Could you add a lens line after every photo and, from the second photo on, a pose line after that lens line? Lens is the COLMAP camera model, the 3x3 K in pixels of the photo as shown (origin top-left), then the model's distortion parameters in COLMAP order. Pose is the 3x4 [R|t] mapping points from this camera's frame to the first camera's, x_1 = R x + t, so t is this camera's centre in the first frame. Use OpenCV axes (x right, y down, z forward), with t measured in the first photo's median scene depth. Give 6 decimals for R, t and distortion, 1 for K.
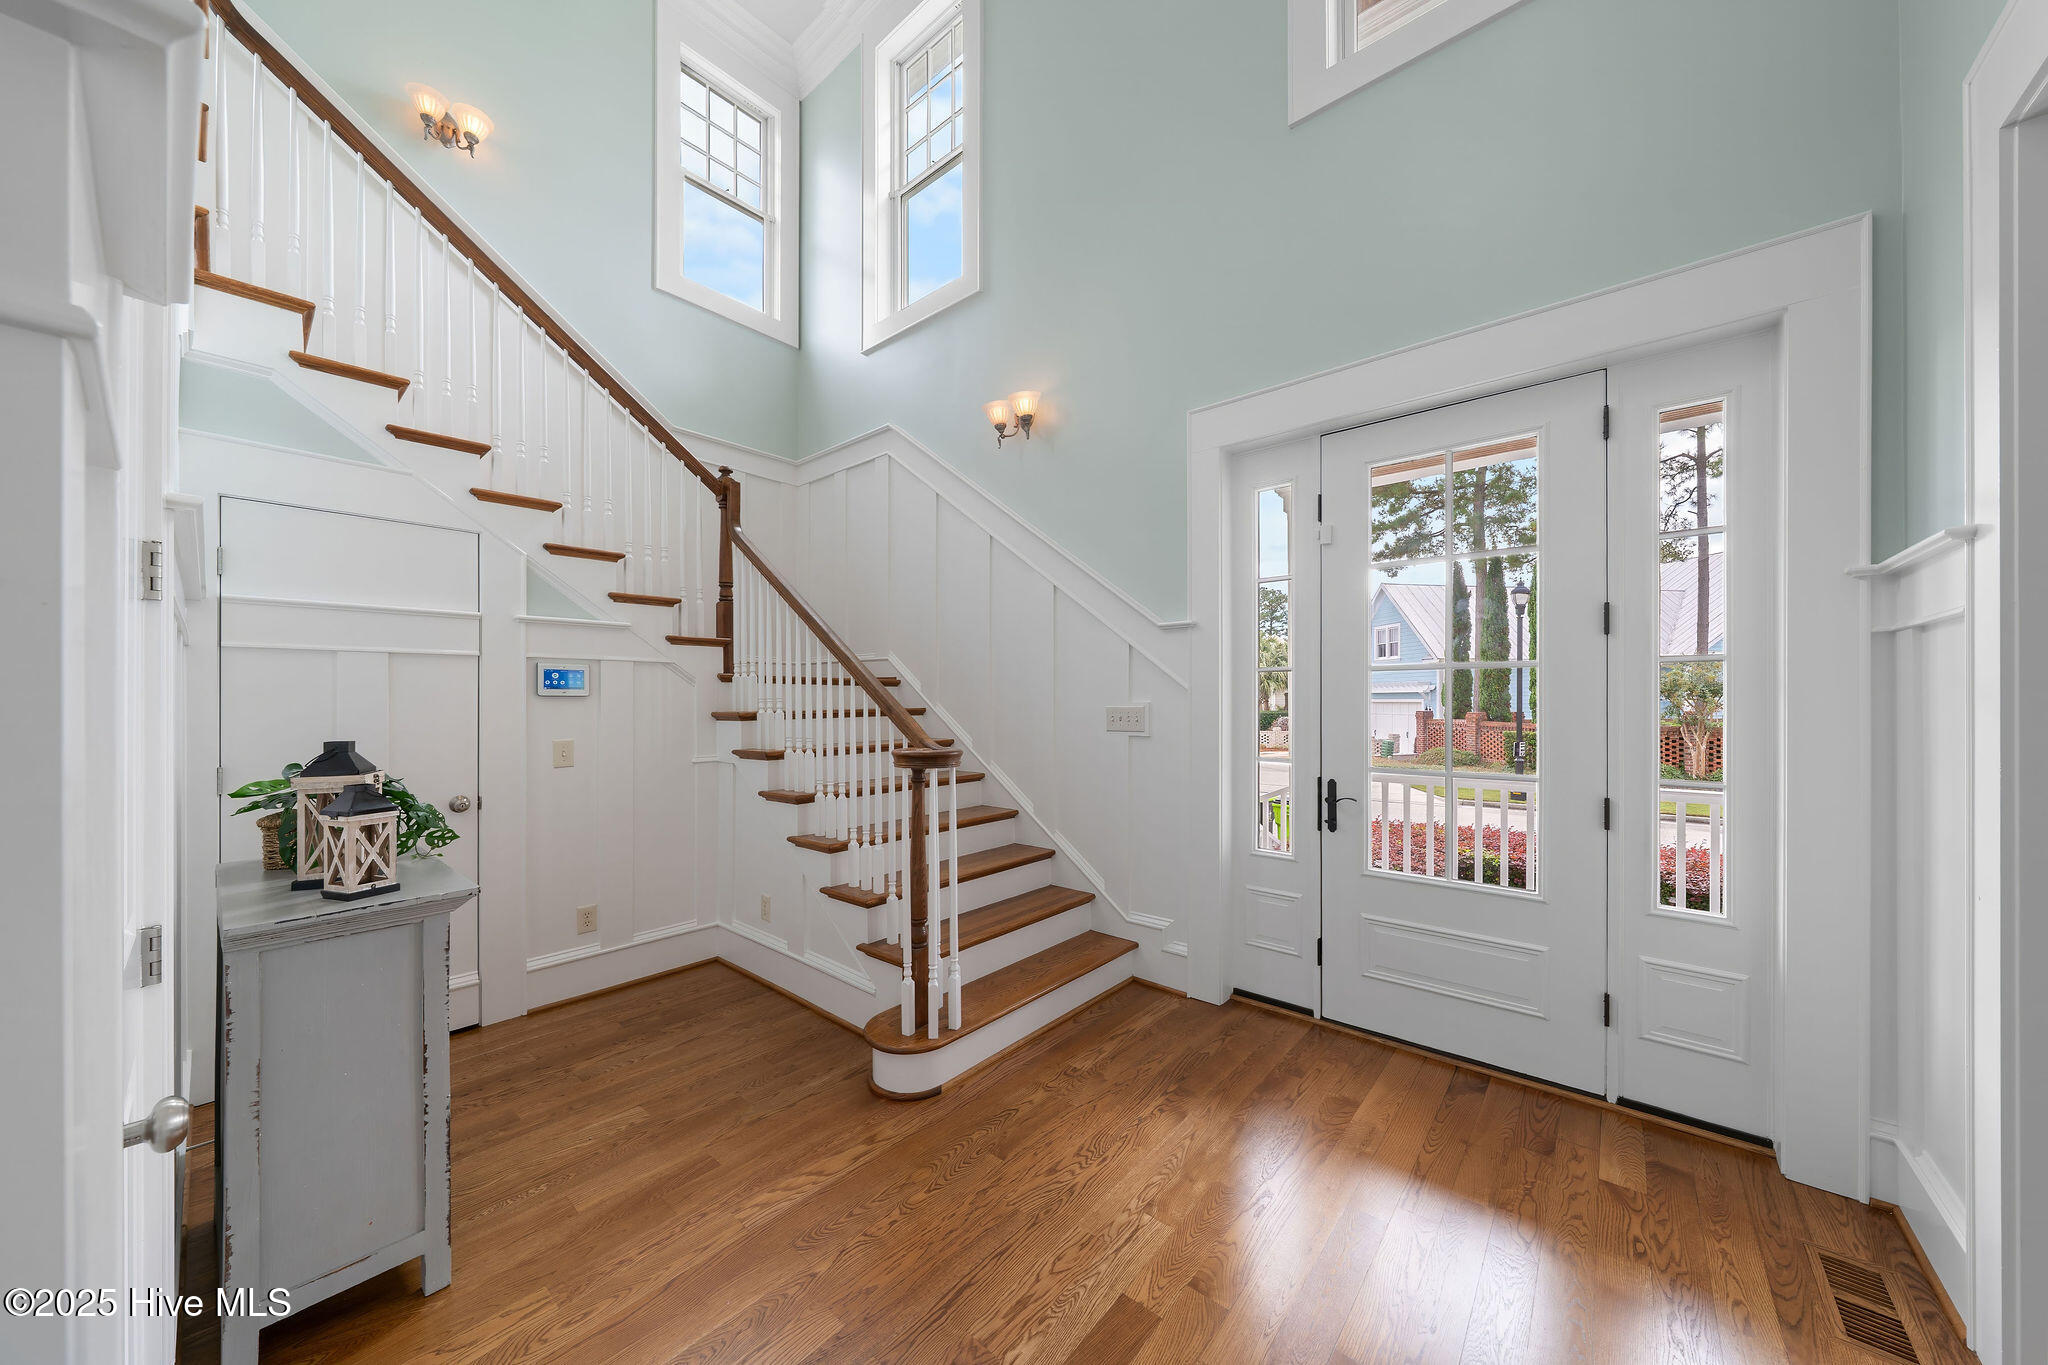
lens RADIAL K [[703.3, 0, 1024.5], [0, 703.3, 695.4], [0, 0, 1]] dist [0.001658, -0.000632]
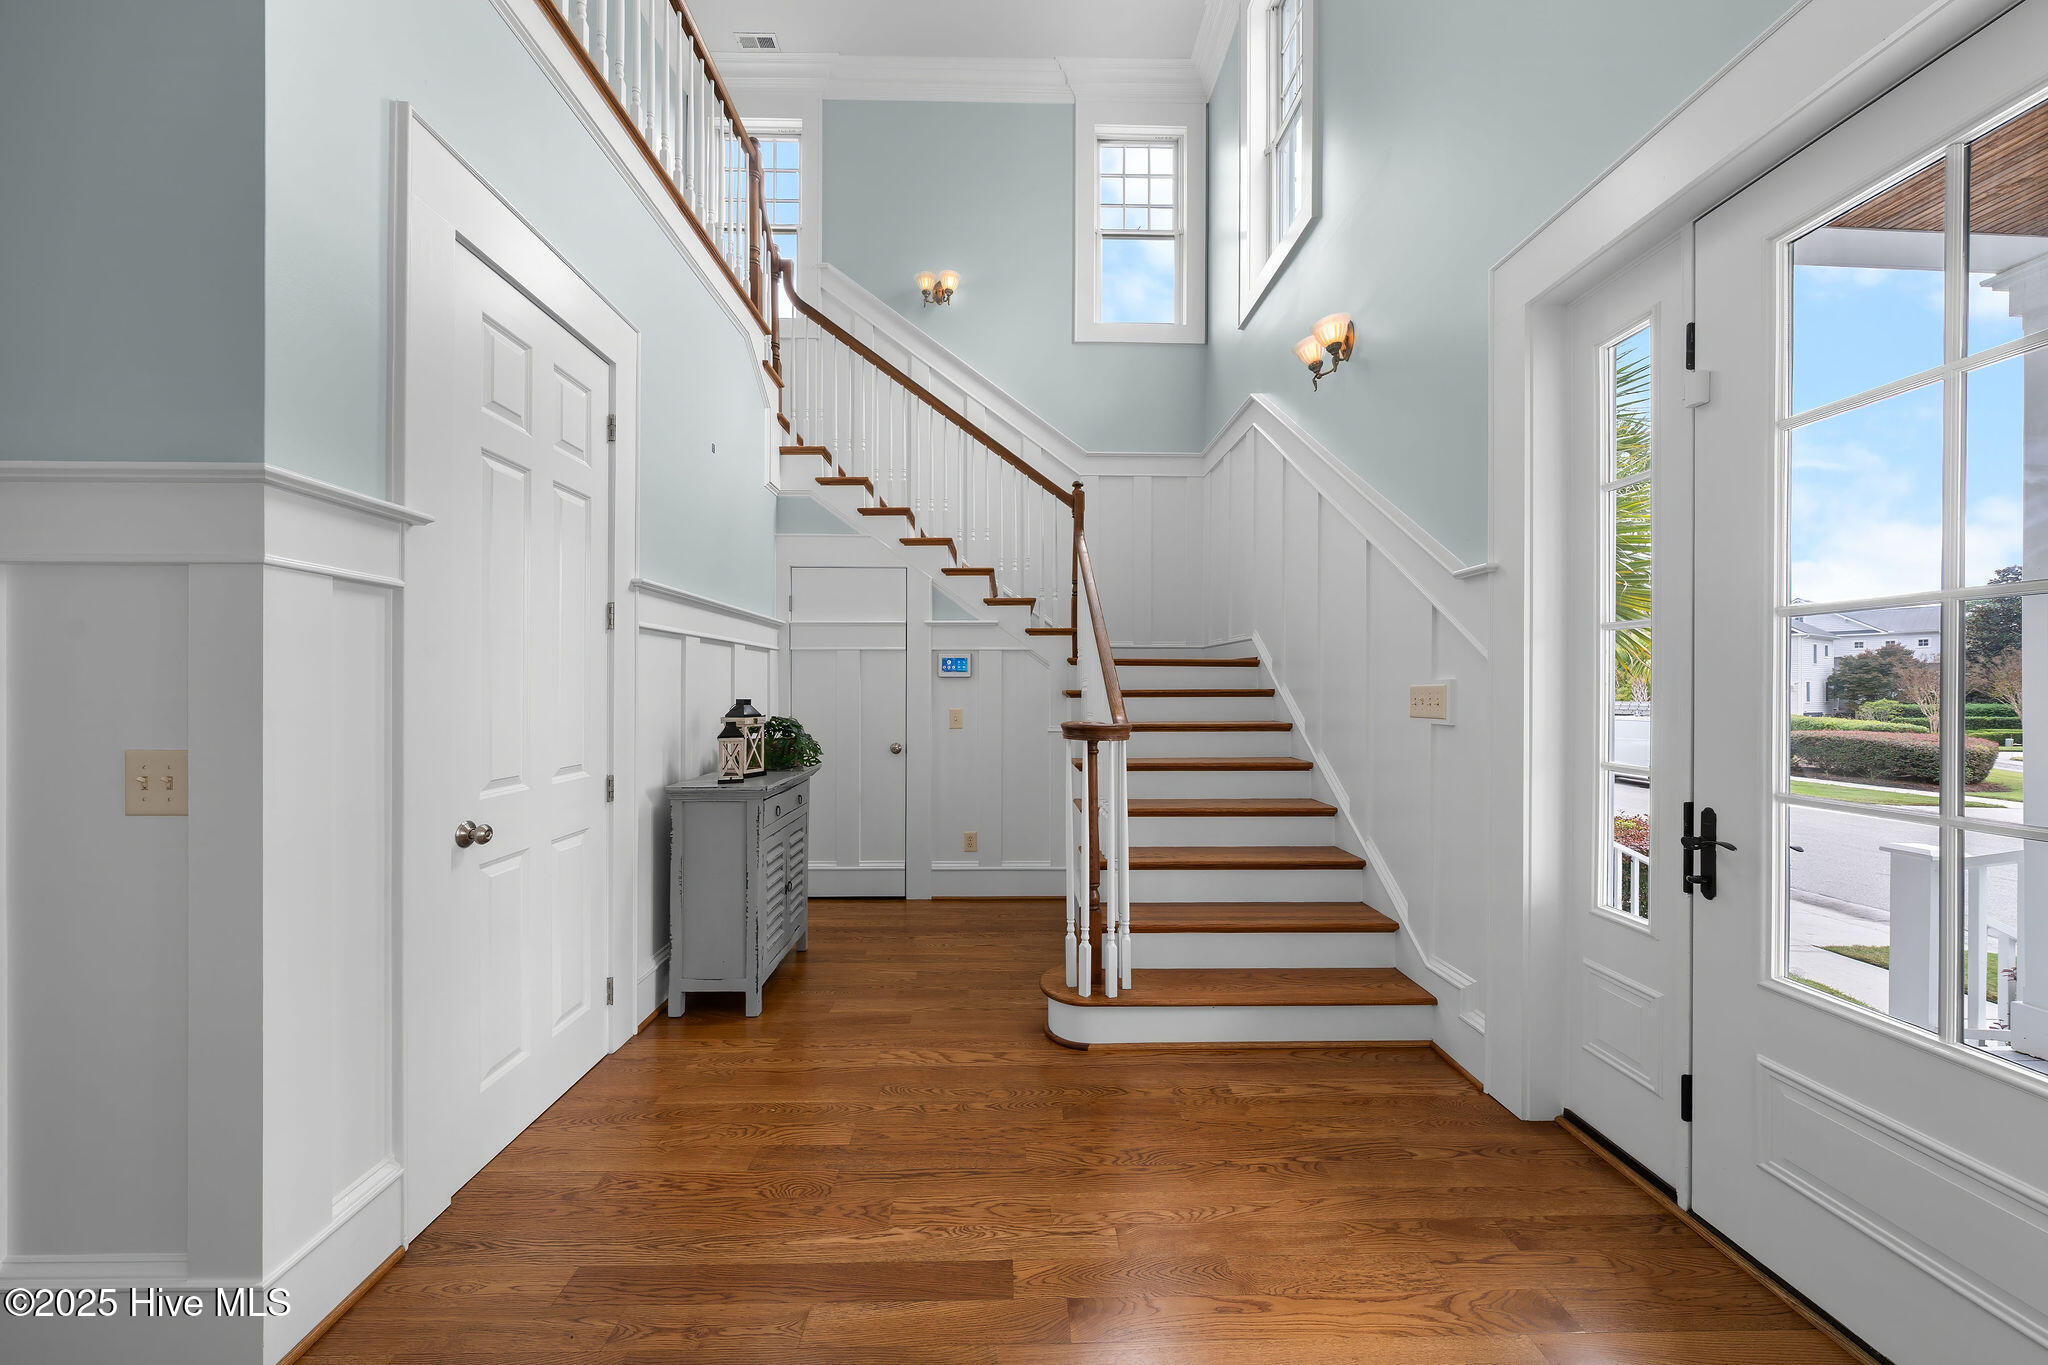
lens RADIAL K [[703.3, 0, 1018.1], [0, 703.3, 685.5], [0, 0, 1]] dist [0.001658, -0.000632]
pose [[0.662462, 0.000189, -0.749095, 0.472819], [0.001844, 0.999997, 0.001884, 0.015622], [0.749093, -0.002630, 0.662459, 0.182042]]
